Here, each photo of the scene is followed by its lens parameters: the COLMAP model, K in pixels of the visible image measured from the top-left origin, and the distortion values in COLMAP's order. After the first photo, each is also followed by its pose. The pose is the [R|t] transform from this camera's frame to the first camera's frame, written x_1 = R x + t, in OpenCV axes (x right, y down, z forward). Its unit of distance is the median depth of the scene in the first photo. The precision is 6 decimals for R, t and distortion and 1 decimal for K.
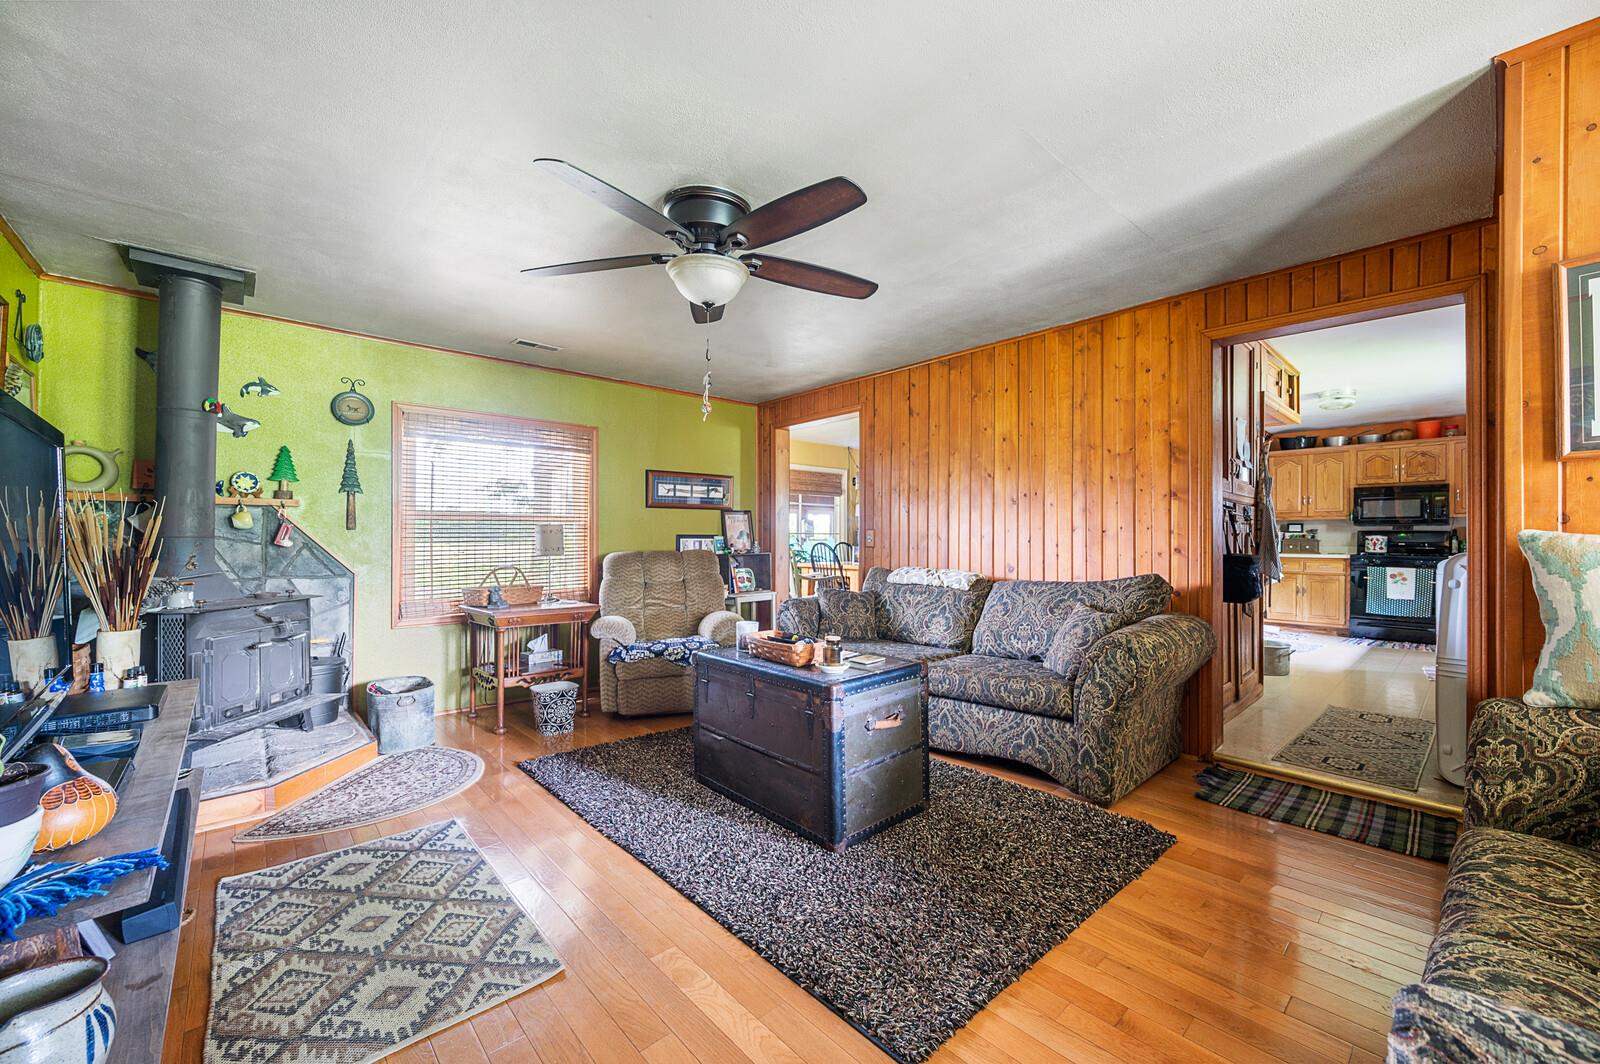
lens RADIAL K [[634.0, 0, 812.1], [0, 634.0, 540.3], [0, 0, 1]] dist [-0.000447, 0.000054]
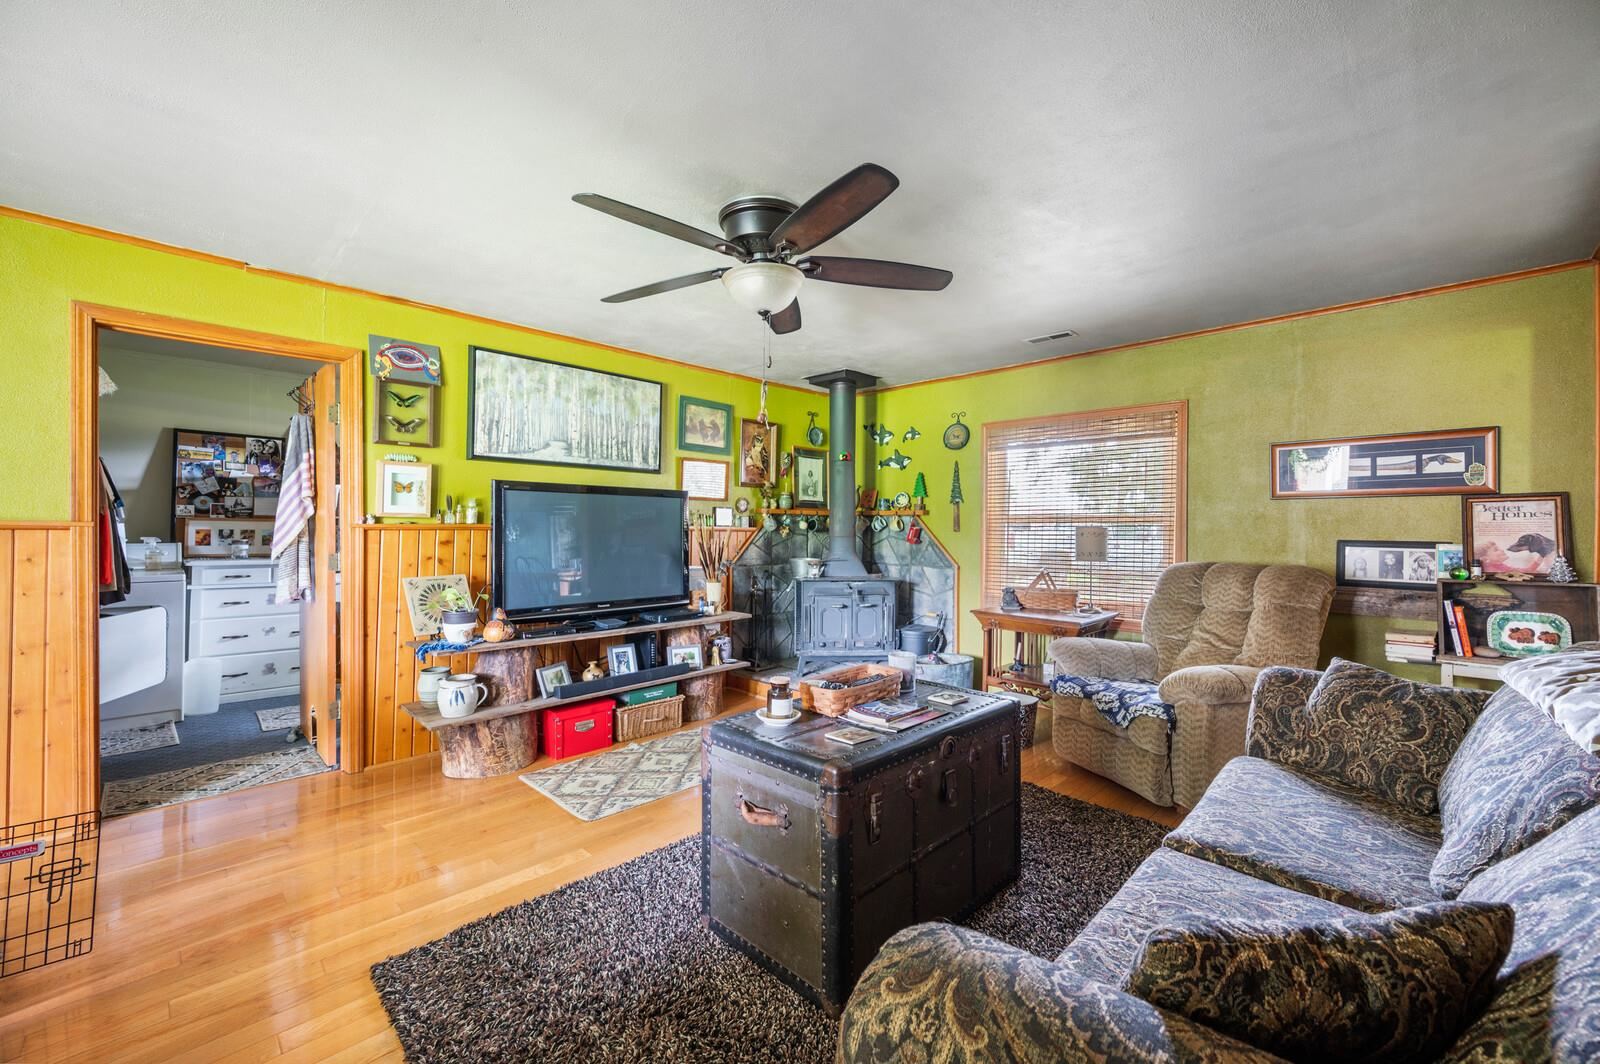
lens RADIAL K [[634.0, 0, 813.5], [0, 634.0, 525.6], [0, 0, 1]] dist [-0.000447, 0.000054]
pose [[0.054723, -0.002511, -0.998498, 0.530118], [-0.011511, 0.999929, -0.003145, -0.021953], [0.998435, 0.011666, 0.054691, 0.649616]]
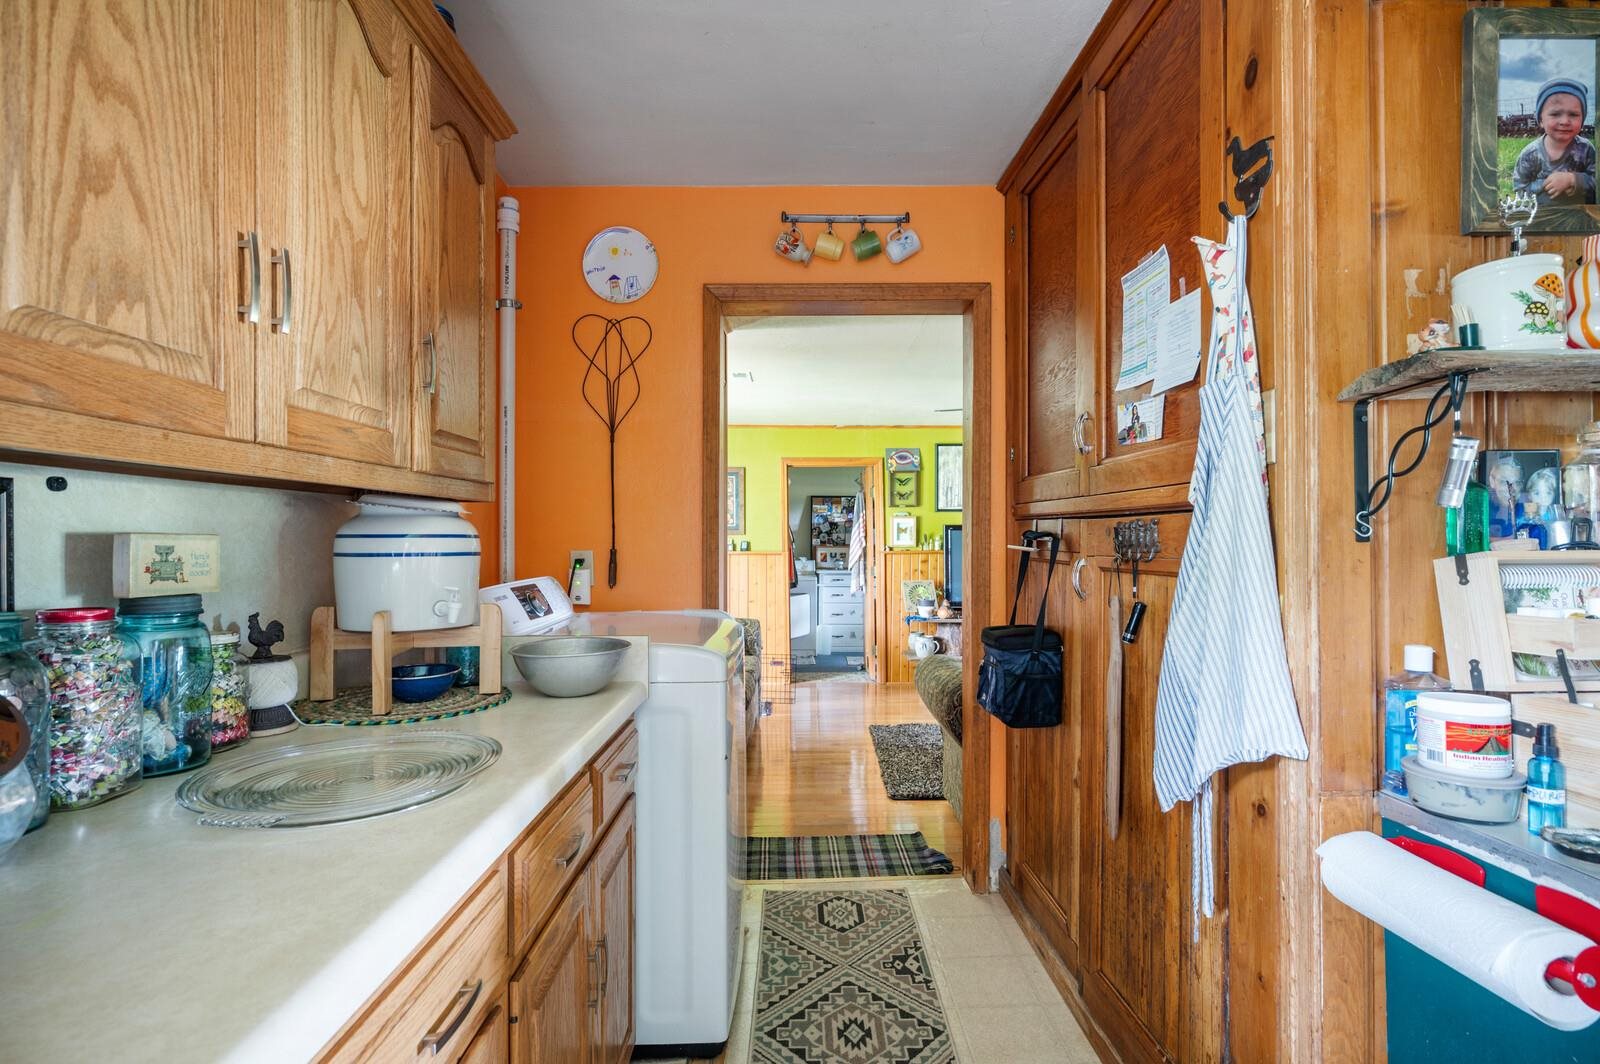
lens RADIAL K [[768.9, 0, 802.4], [0, 768.9, 538.3], [0, 0, 1]] dist [-0.000034, 0.000004]
pose [[-0.677467, 0.001212, -0.735552, 1.204455], [0.003602, 0.999992, -0.001670, -0.049565], [0.735544, -0.003781, -0.677466, 1.248298]]
